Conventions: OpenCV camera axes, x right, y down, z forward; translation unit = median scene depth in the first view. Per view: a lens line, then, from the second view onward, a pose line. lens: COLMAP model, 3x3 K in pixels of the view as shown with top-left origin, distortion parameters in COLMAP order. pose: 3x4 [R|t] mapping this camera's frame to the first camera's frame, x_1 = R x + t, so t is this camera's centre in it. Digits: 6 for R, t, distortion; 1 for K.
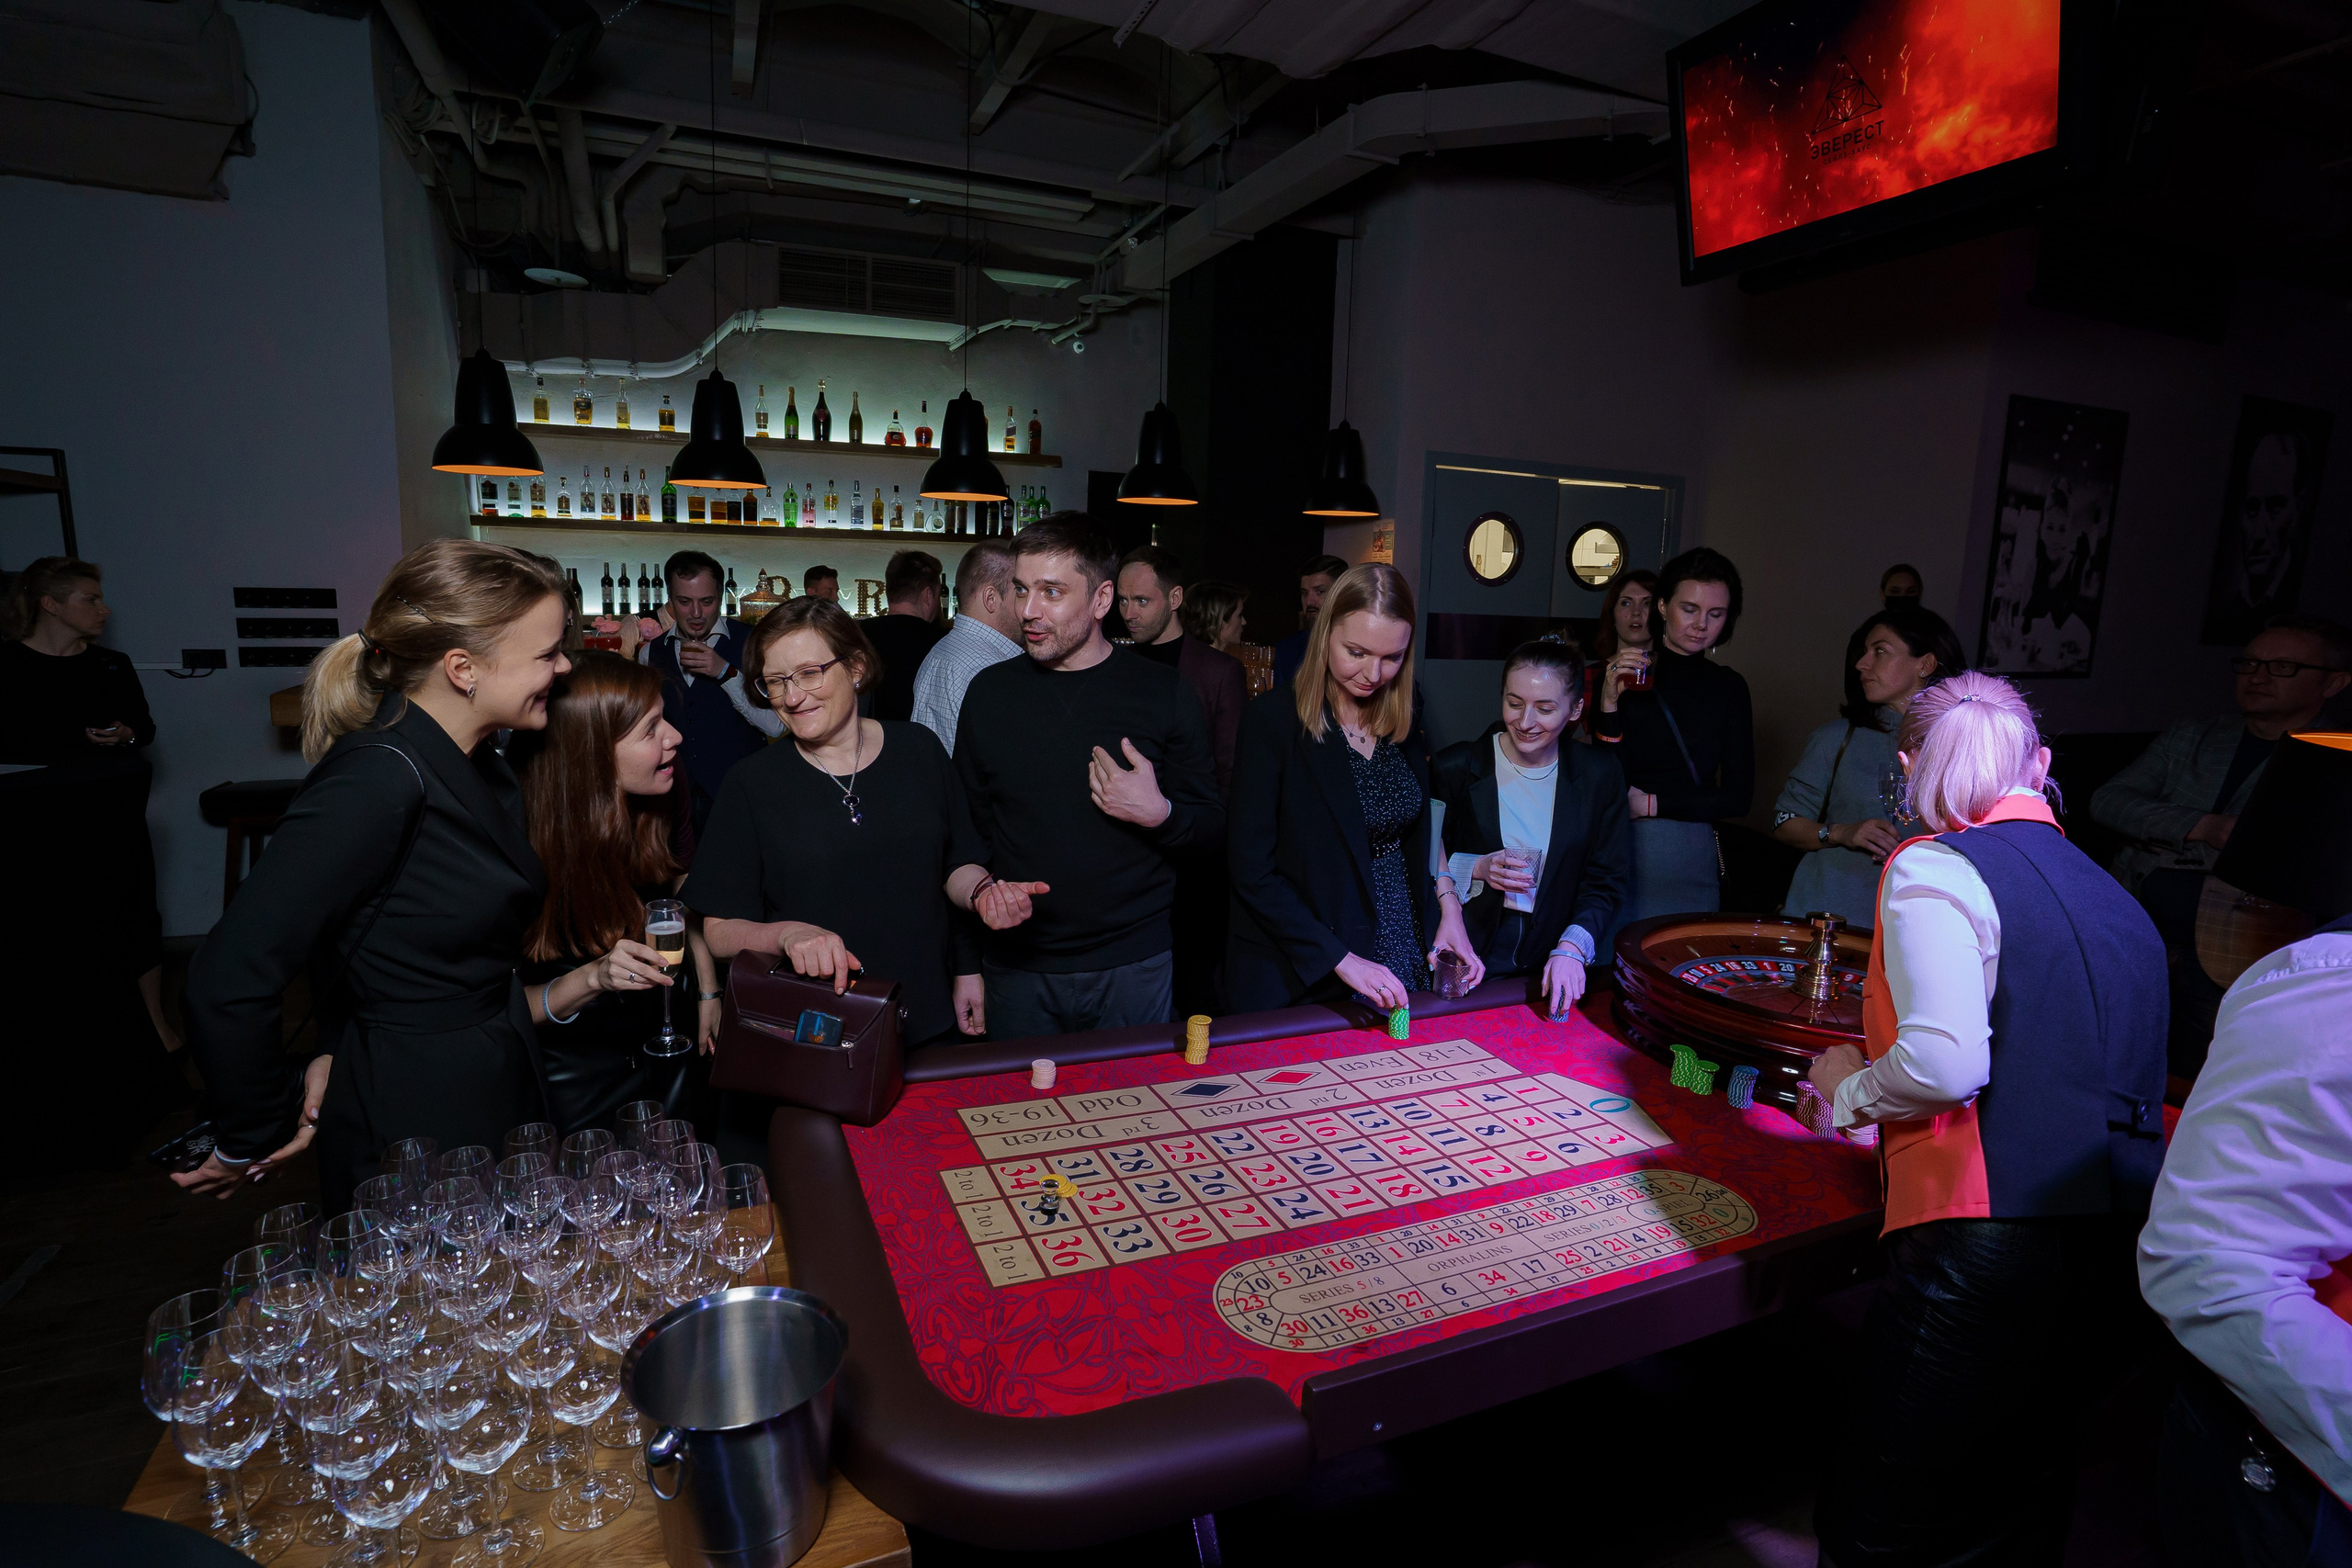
lens RADIAL K [[1137.6, 0, 1161.6], [0, 1137.6, 787.1], [0, 0, 1]] dist [-0.055297, 0.016653]
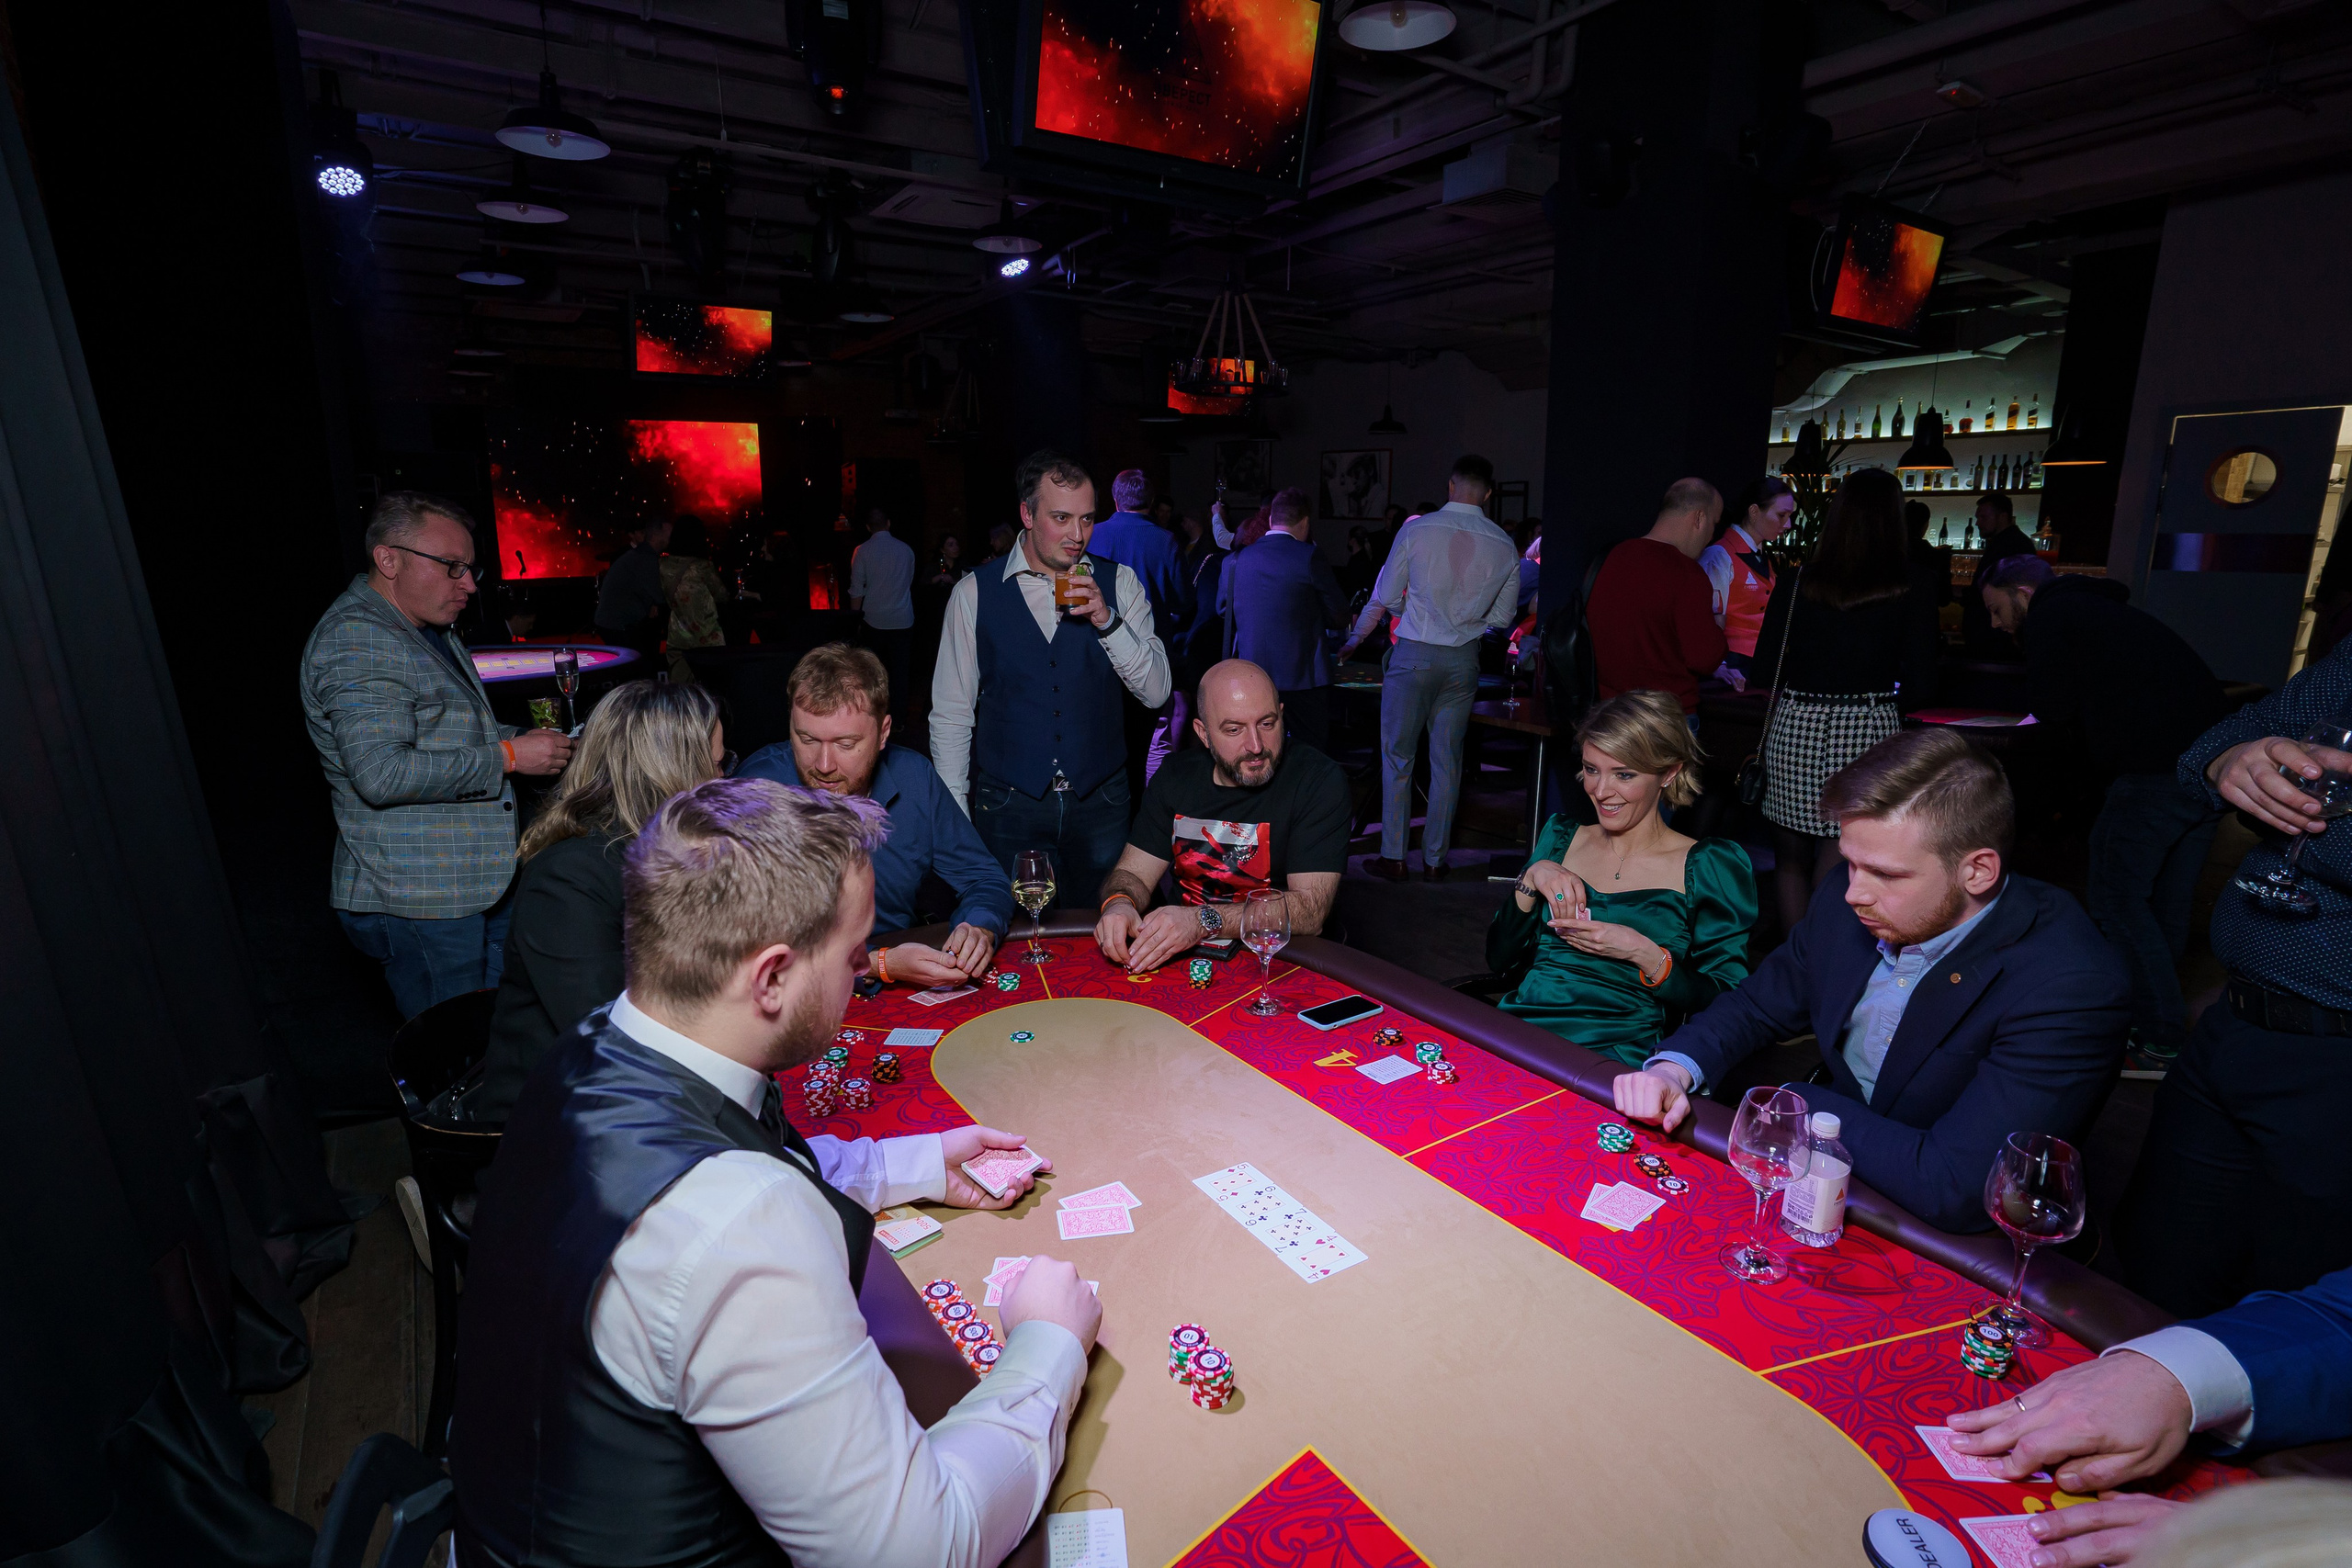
lens RADIAL K [[1137.6, 0, 1176.2], [0, 1137.6, 784.9], [0, 0, 1]] dist [-0.055297, 0.016653]
pose [[0.183783, 0.185559, -0.965294, 1.166843], [-0.170889, 0.973098, 0.154524, 0.110414], [0.967998, 0.136559, 0.210549, -0.263076]]
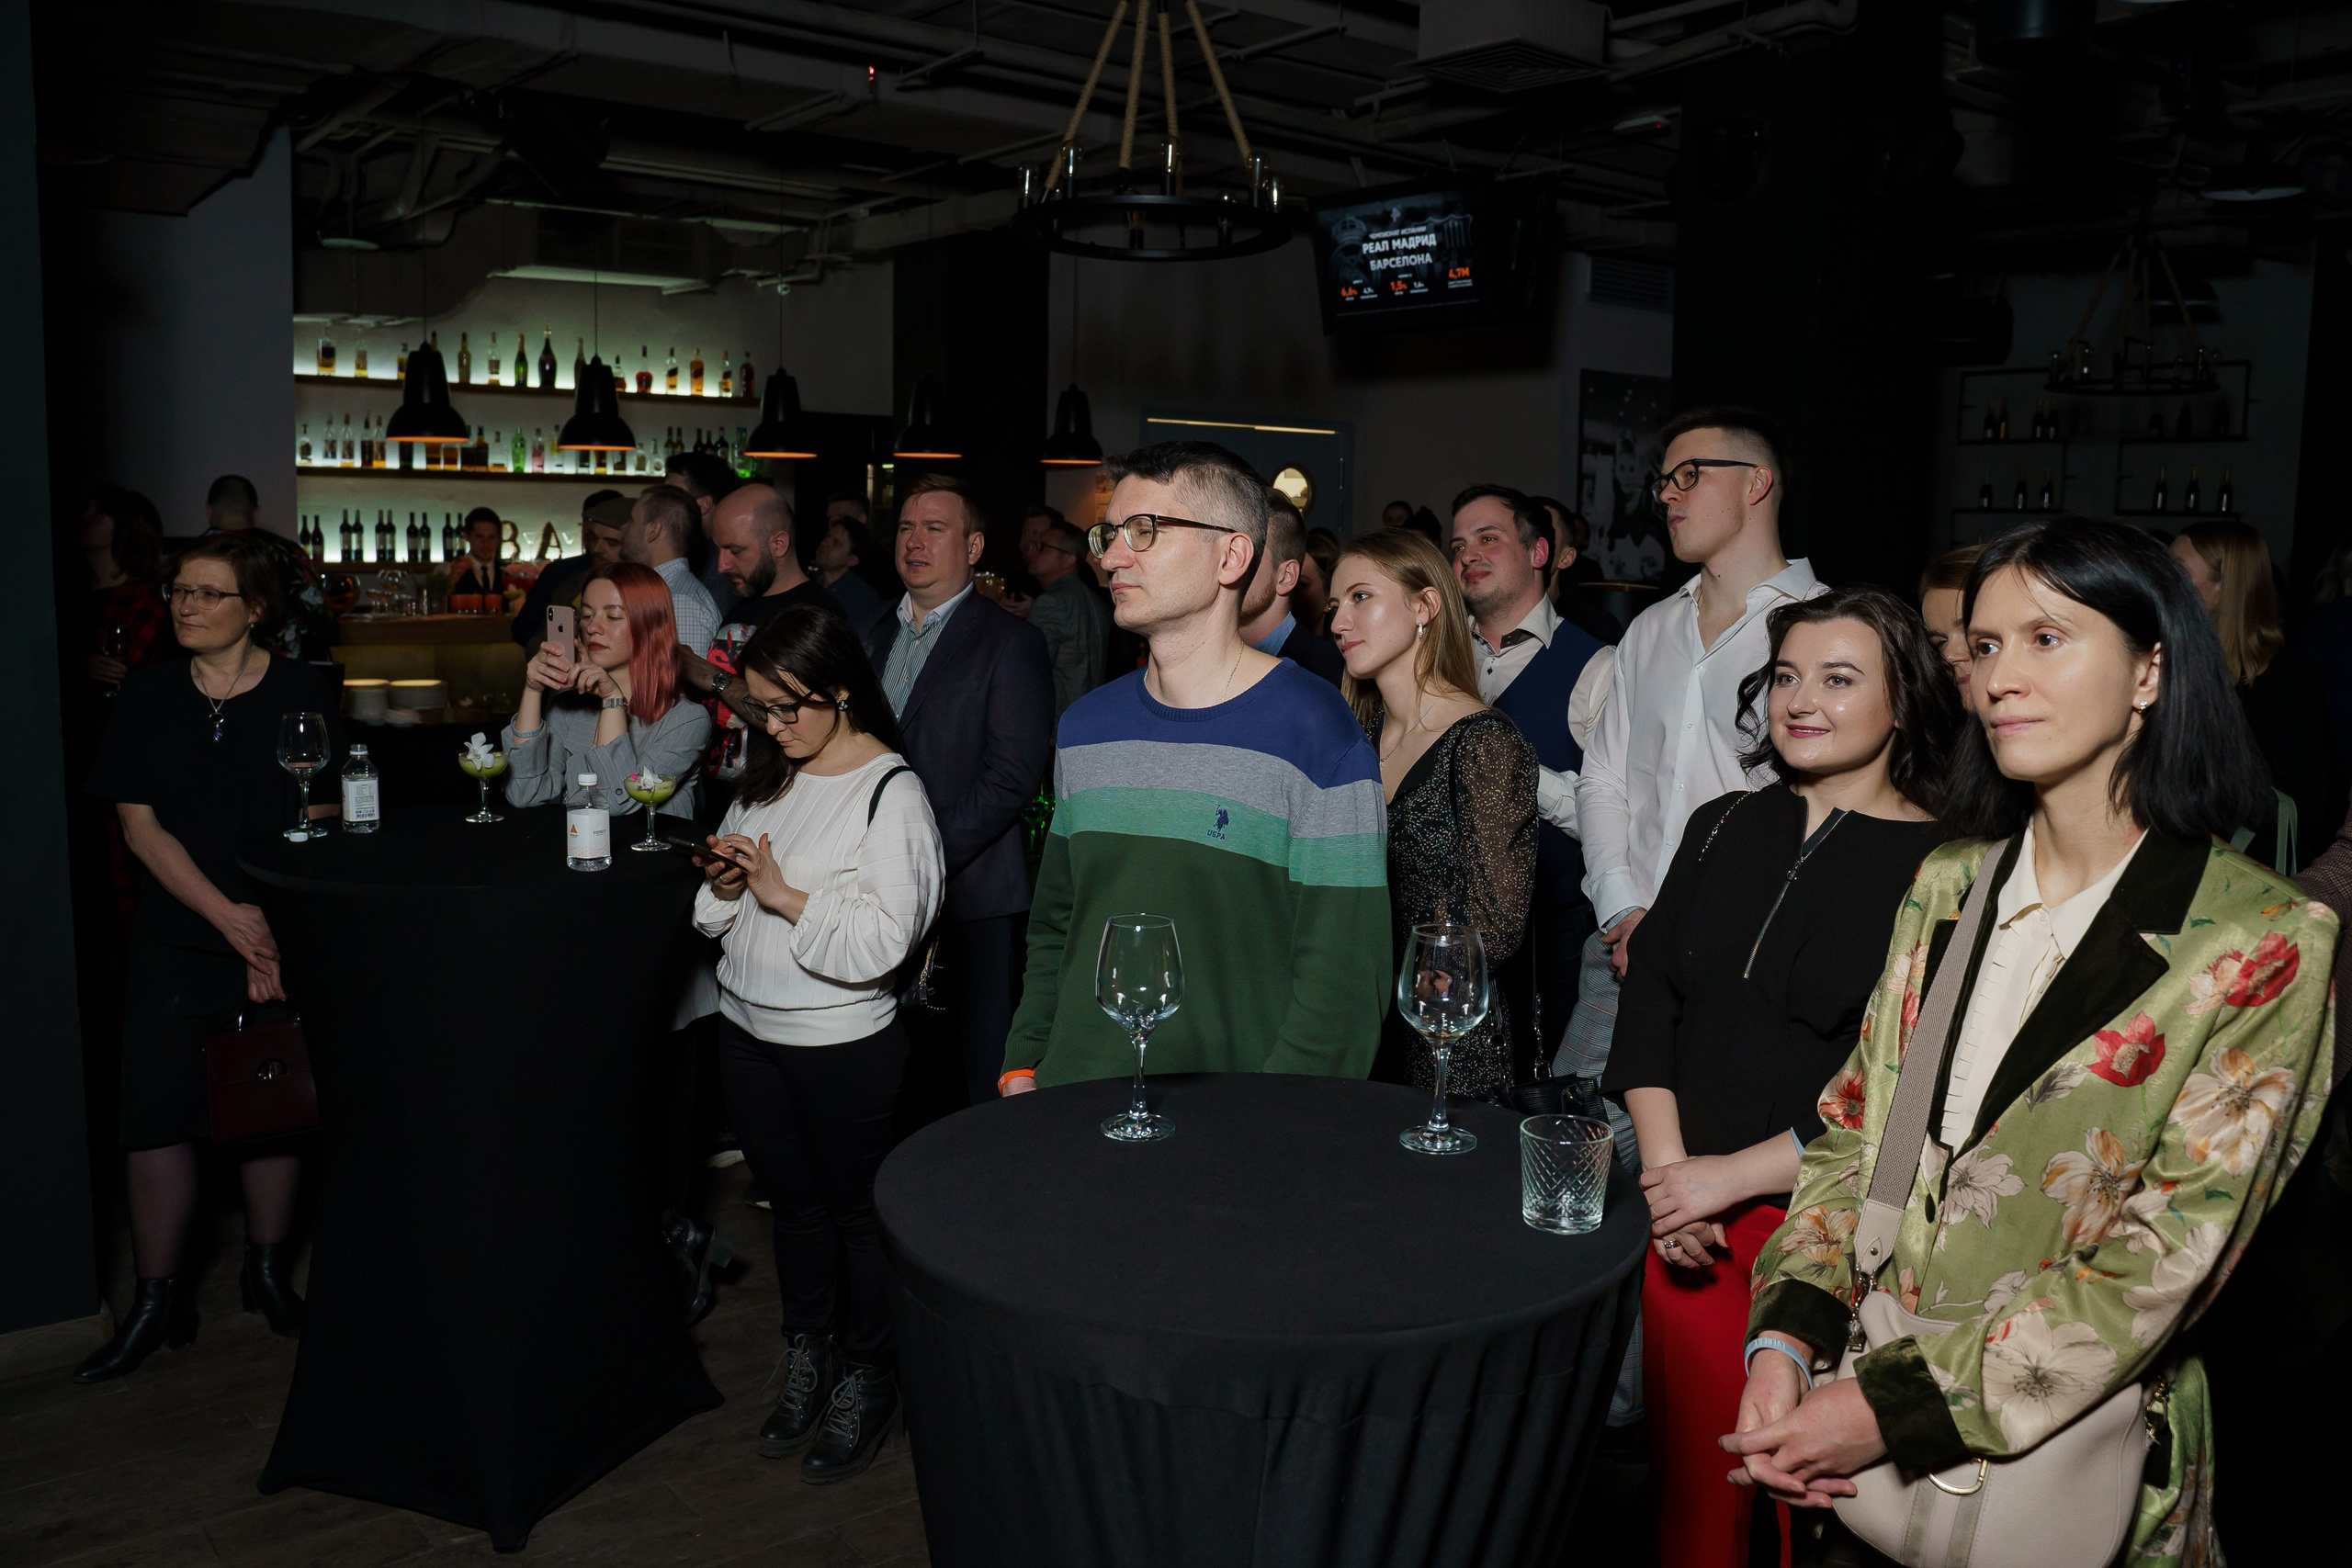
lens RADIAL K [[1872.2, 0, 1154.0], [0, 1872.2, 733.5], [0, 0, 1]] dist [-0.084125, 0.046402]
pose [[0.955127, -0.045018, 0.292756, -0.294022], [0.063472, 0.996530, -0.053838, 0.125505], [-0.289316, 0.070003, 0.954670, -0.723102]]
